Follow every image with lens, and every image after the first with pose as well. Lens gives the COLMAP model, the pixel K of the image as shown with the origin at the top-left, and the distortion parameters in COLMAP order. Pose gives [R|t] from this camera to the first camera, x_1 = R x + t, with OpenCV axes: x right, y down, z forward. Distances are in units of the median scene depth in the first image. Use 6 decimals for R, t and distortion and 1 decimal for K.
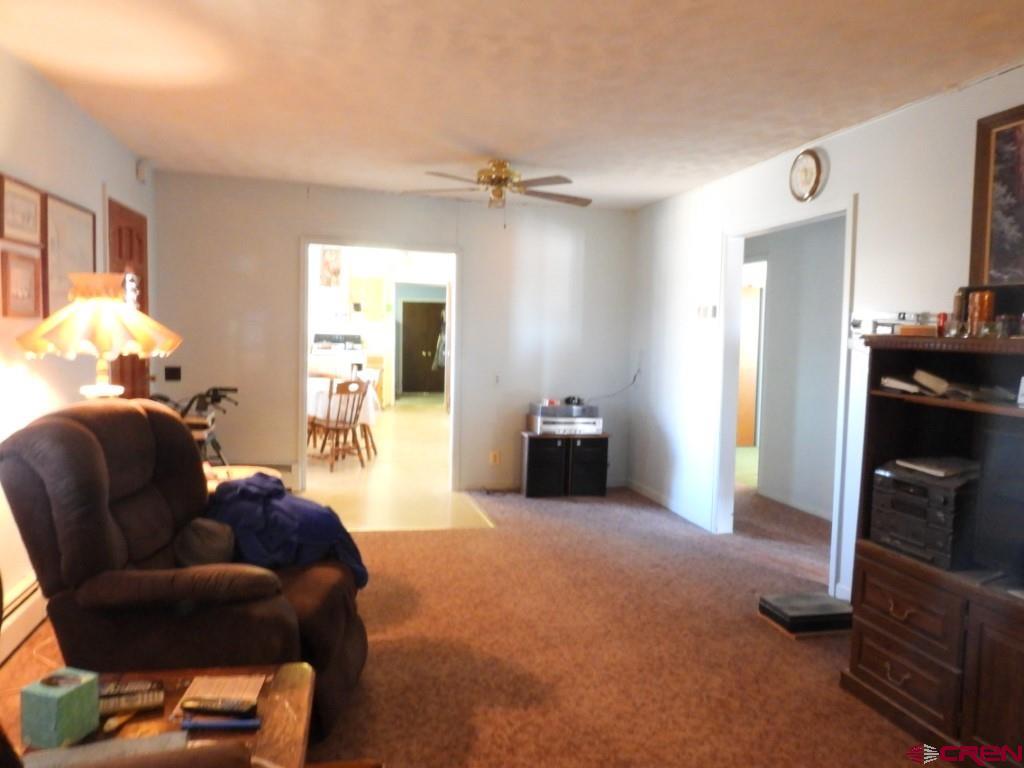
lens RADIAL K [[743.4, 0, 511.8], [0, 743.4, 382.5], [0, 0, 1]] dist [0.000064, 0.011887]
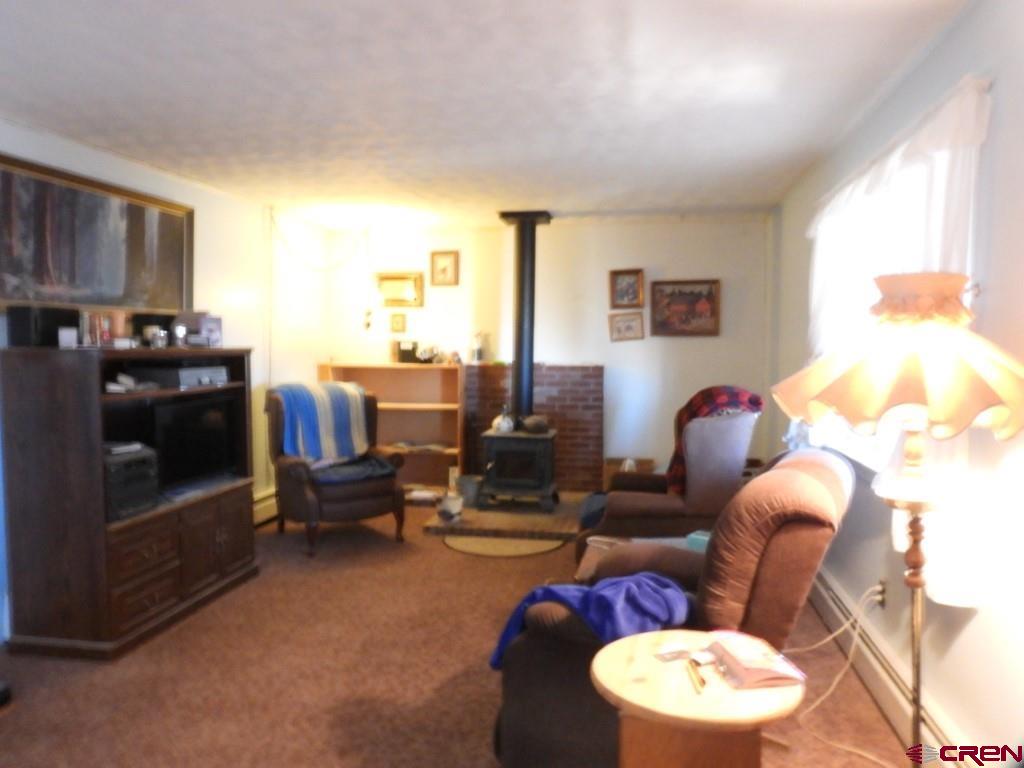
lens RADIAL K [[743.4, 0, 511.7], [0, 743.4, 381.7], [0, 0, 1]] dist [0.000064, 0.011887]
pose [[-0.917761, -0.036414, 0.395461, -0.576098], [0.013499, 0.992352, 0.122703, -0.151841], [-0.396904, 0.117950, -0.910250, 1.867453]]
